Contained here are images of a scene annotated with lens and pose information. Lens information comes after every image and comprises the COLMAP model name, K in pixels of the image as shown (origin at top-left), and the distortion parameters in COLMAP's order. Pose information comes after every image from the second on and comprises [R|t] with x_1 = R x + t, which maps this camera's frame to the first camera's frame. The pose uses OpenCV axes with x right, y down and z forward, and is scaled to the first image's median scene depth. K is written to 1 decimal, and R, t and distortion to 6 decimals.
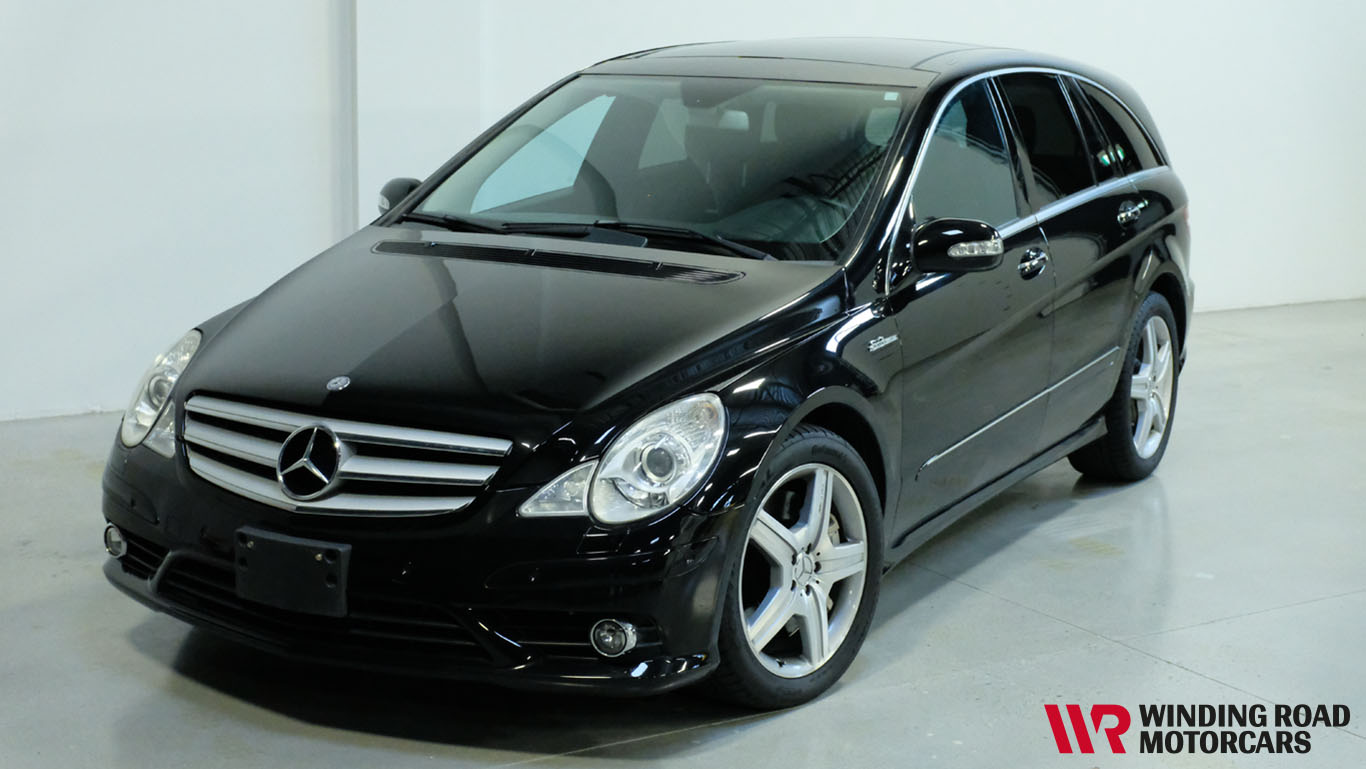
lens RADIAL K [[2077.8, 0, 687.0], [0, 2077.8, 387.9], [0, 0, 1]] dist [-0.065892, 0.000000]
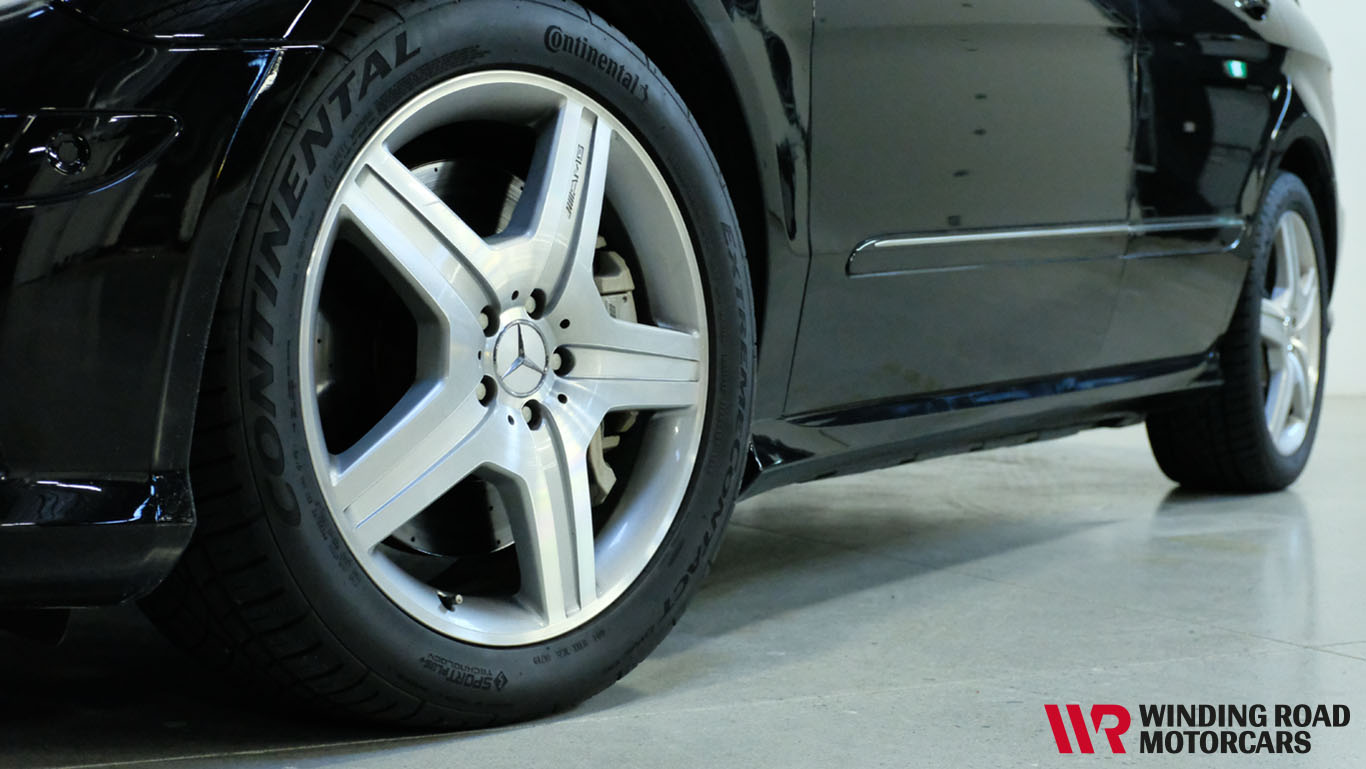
lens RADIAL K [[2077.8, 0, 686.2], [0, 2077.8, 378.7], [0, 0, 1]] dist [-0.065892, 0.000000]
pose [[0.999856, 0.010740, -0.013129, 0.090887], [-0.012448, 0.990374, -0.137853, 0.142789], [0.011522, 0.137997, 0.990366, 0.627316]]
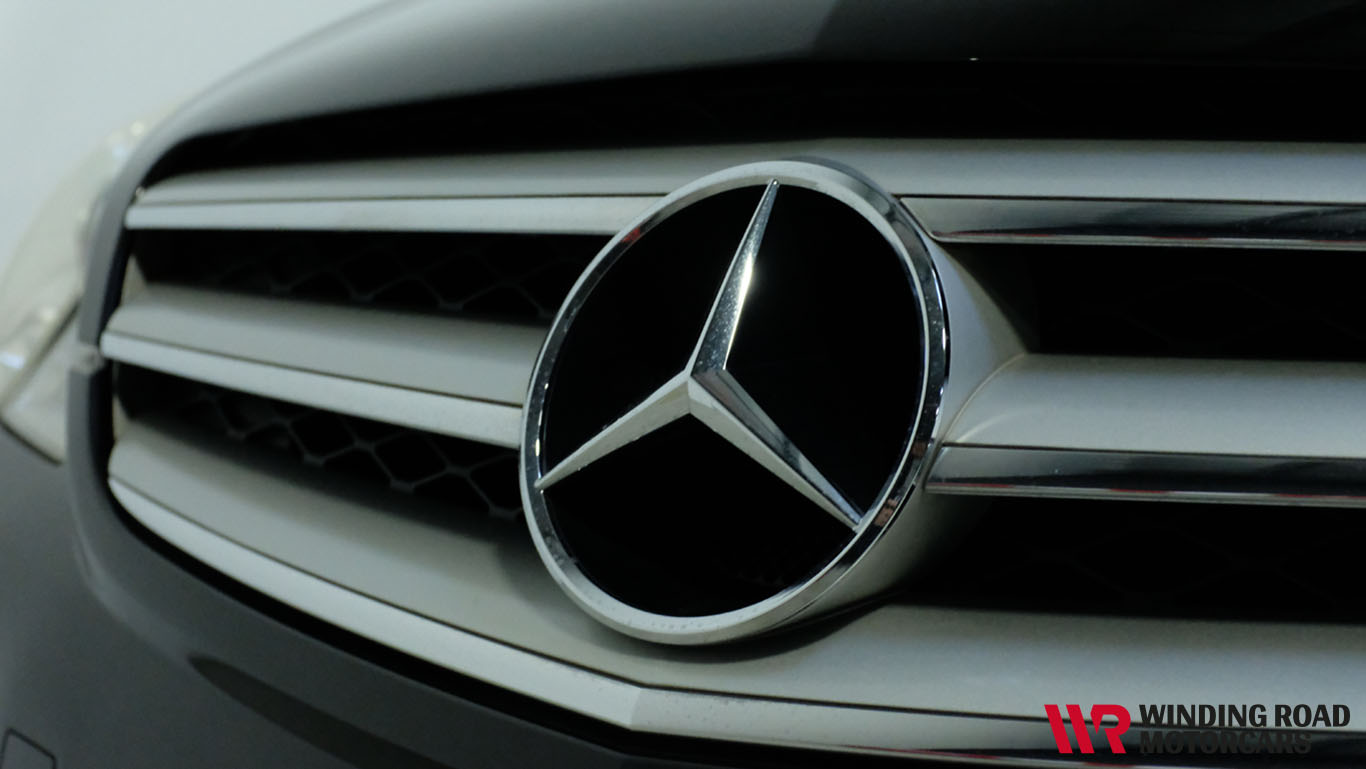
lens RADIAL K [[2077.8, 0, 684.4], [0, 2077.8, 383.9], [0, 0, 1]] dist [-0.065892, 0.000000]
pose [[0.989847, -0.001146, -0.142130, -0.153367], [-0.013888, 0.994403, -0.104738, 0.047613], [0.141454, 0.105649, 0.984291, 0.796987]]
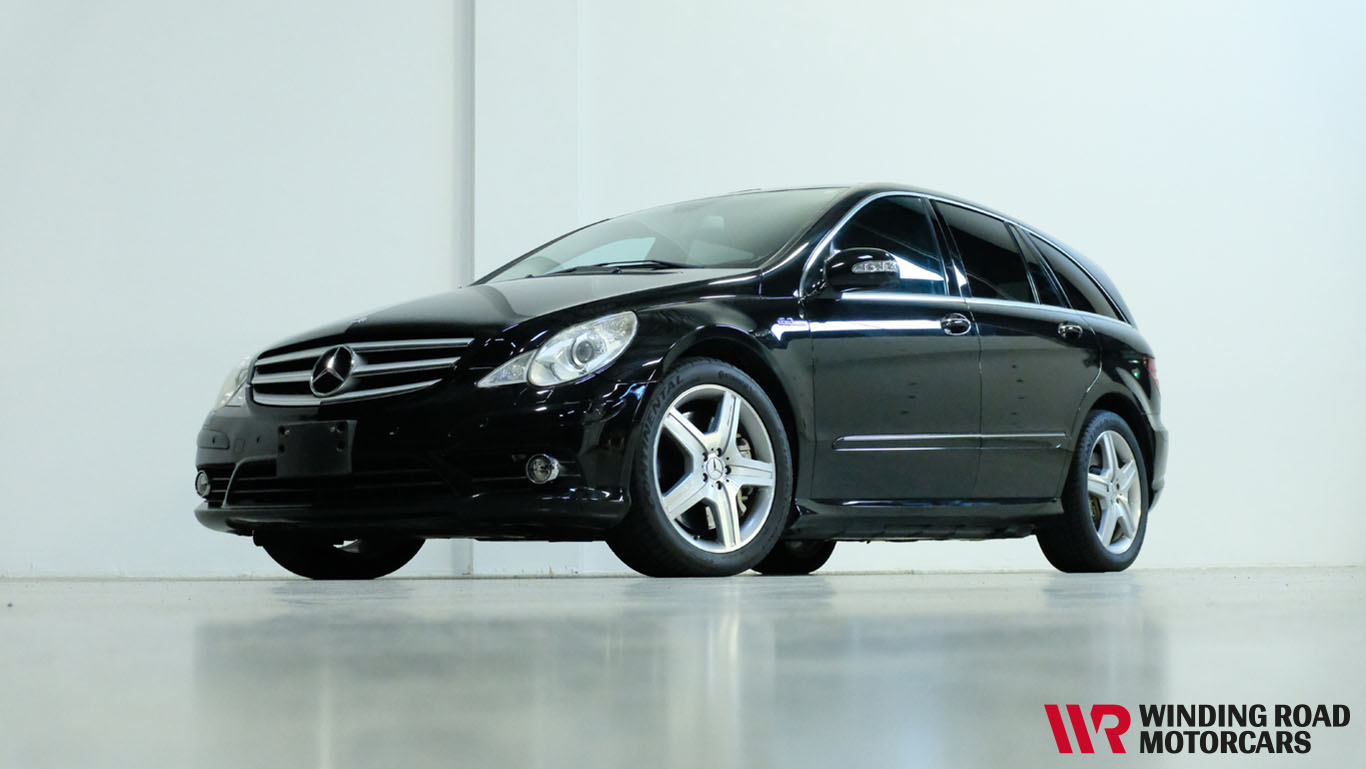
lens RADIAL K [[2077.8, 0, 682.8], [0, 2077.8, 380.5], [0, 0, 1]] dist [-0.065892, 0.000000]
pose [[0.991340, -0.035889, -0.126320, 0.199455], [0.000028, 0.961989, -0.273088, 0.383925], [0.131320, 0.270720, 0.953659, -0.234292]]
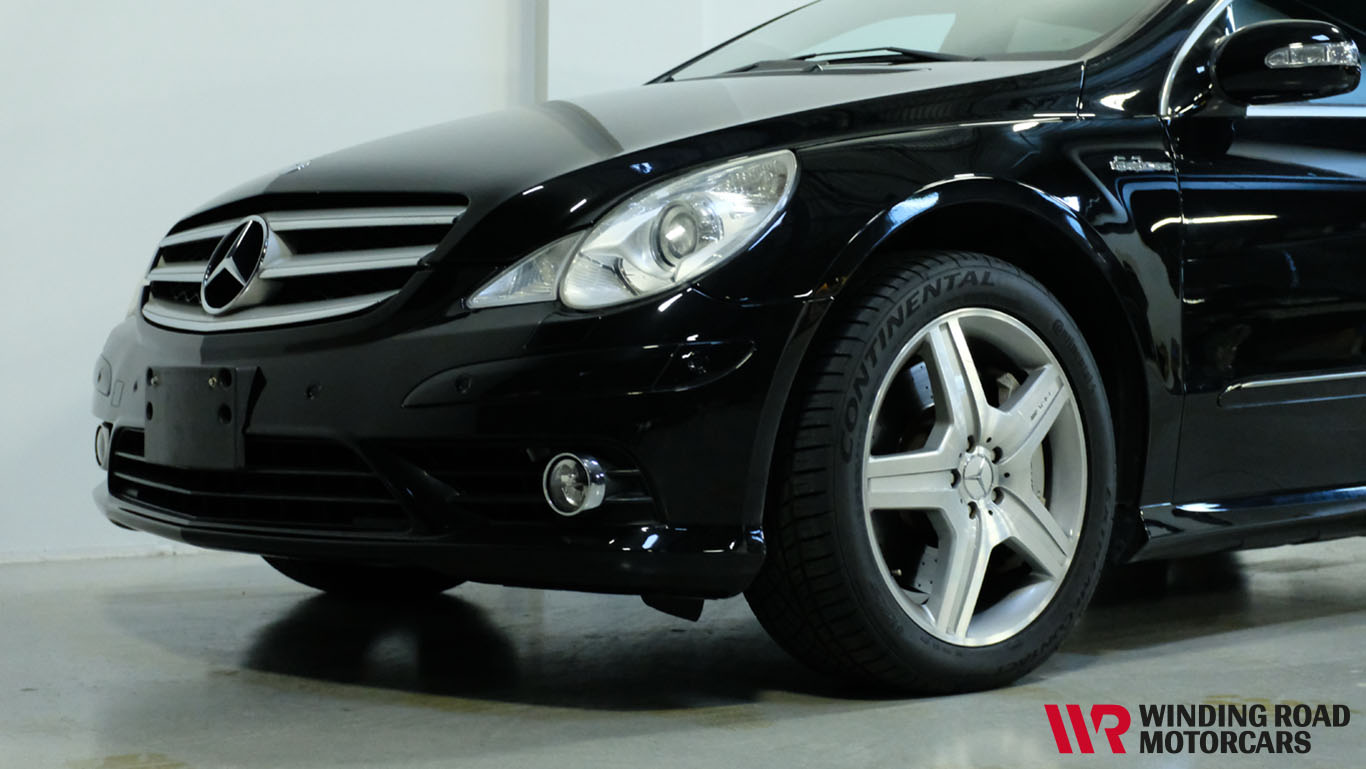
lens RADIAL K [[2077.8, 0, 678.8], [0, 2077.8, 389.8], [0, 0, 1]] dist [-0.065892, 0.000000]
pose [[0.941924, -0.005105, -0.335788, 0.187091], [-0.055759, 0.983629, -0.171365, 0.178833], [0.331166, 0.180136, 0.926218, 0.377140]]
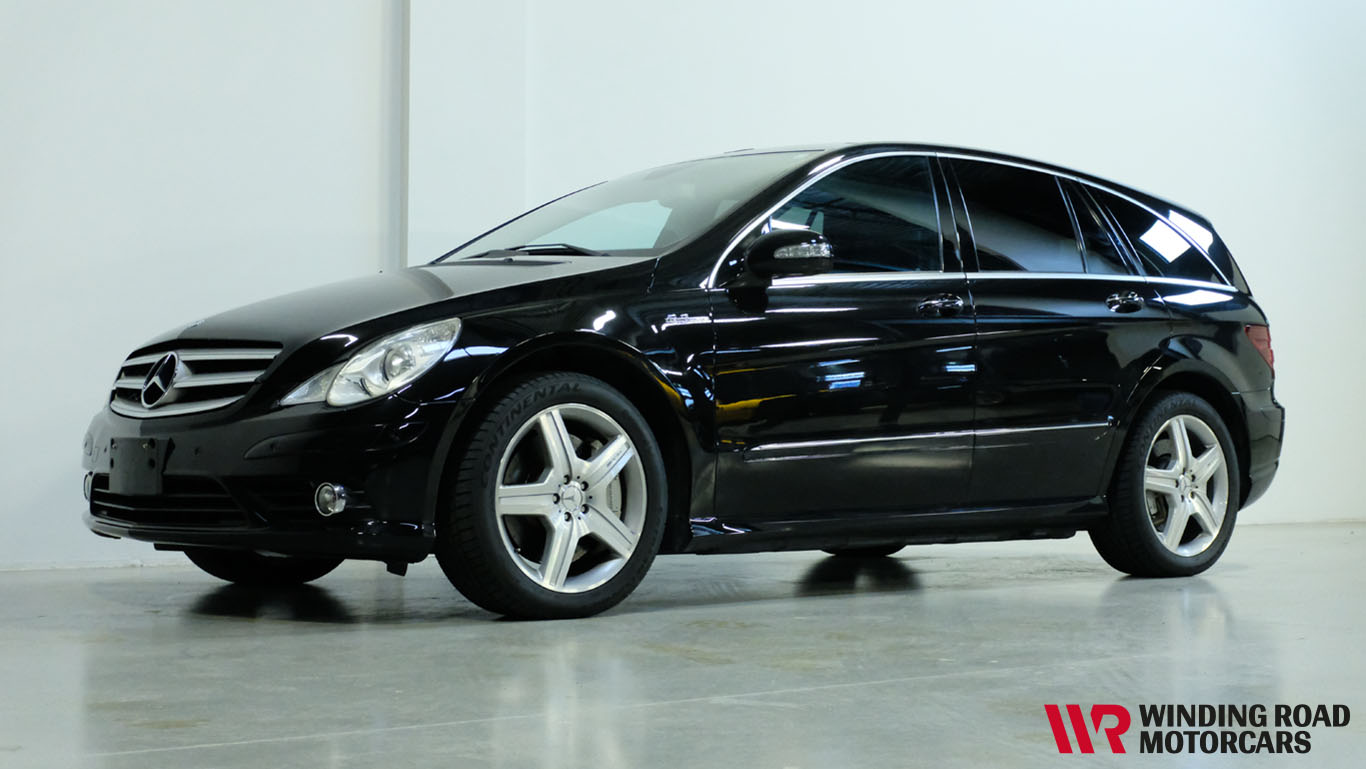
lens RADIAL K [[2077.8, 0, 684.4], [0, 2077.8, 389.8], [0, 0, 1]] dist [-0.065892, 0.000000]
pose [[0.939178, -0.020800, -0.342800, 0.508134], [-0.054017, 0.976793, -0.207260, 0.265000], [0.339156, 0.213171, 0.916259, -0.030080]]
